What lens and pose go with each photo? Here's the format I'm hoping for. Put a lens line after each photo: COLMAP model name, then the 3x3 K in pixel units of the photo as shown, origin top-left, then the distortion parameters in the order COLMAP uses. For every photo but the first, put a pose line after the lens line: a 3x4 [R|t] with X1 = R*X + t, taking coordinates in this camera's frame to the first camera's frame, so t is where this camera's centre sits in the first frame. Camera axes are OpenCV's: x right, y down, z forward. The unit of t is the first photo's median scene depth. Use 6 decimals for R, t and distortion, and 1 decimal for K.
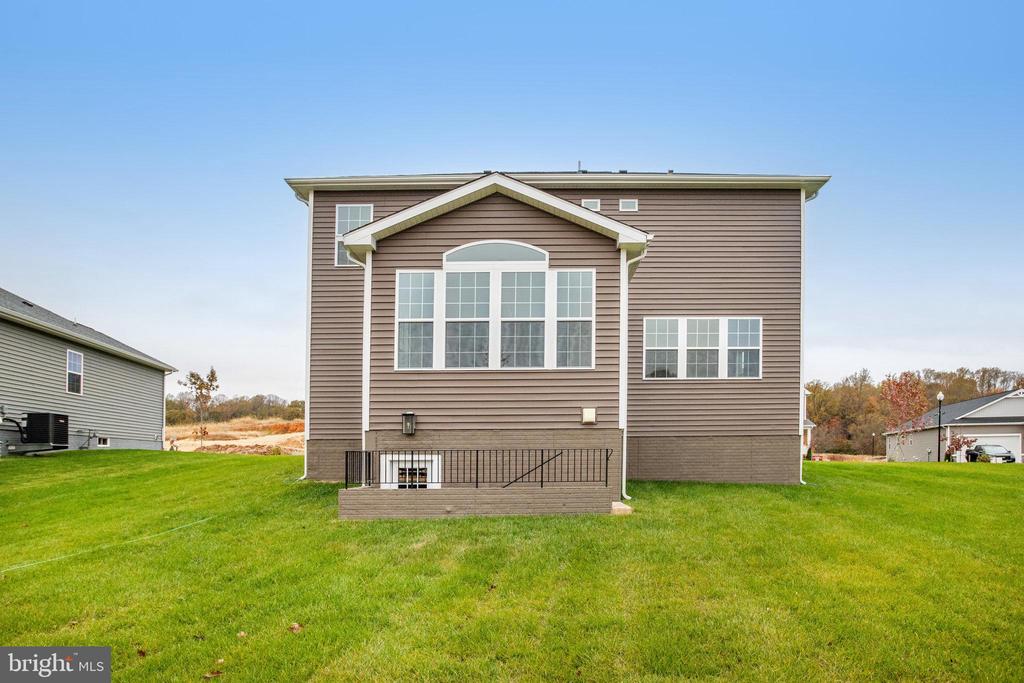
lens RADIAL K [[587.6, 0, 541.2], [0, 587.6, 437.7], [0, 0, 1]] dist [-0.003762, -0.000773]
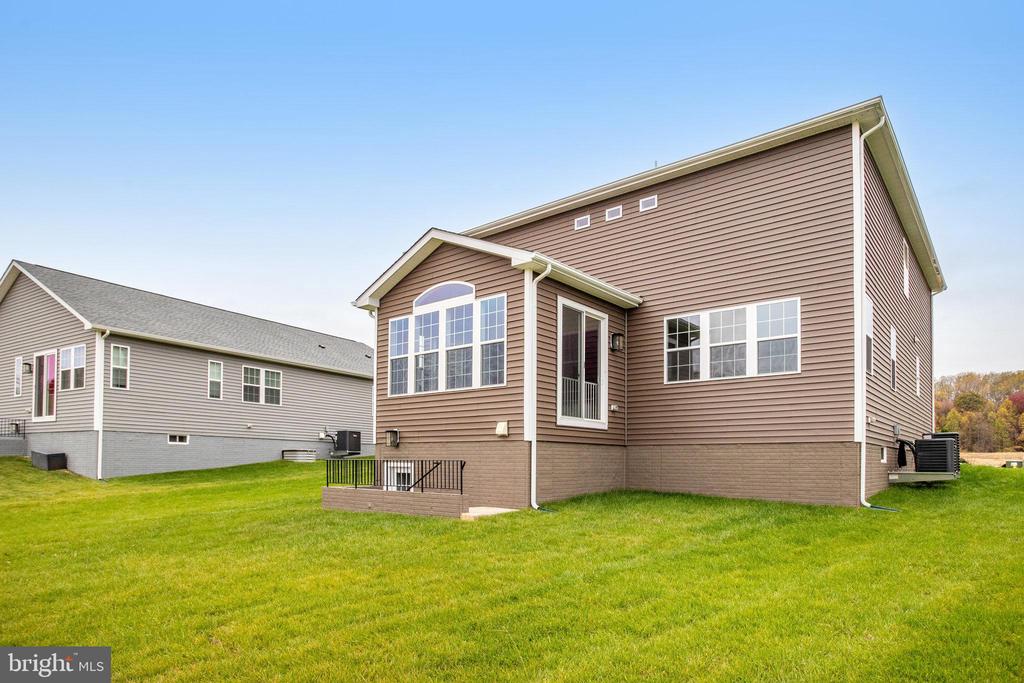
lens RADIAL K [[587.6, 0, 541.2], [0, 587.6, 437.7], [0, 0, 1]] dist [-0.003762, -0.000773]
pose [[0.784821, -0.013174, -0.619583, 0.810411], [0.012064, 0.999909, -0.005979, -0.013722], [0.619606, -0.002782, 0.784908, 0.190024]]
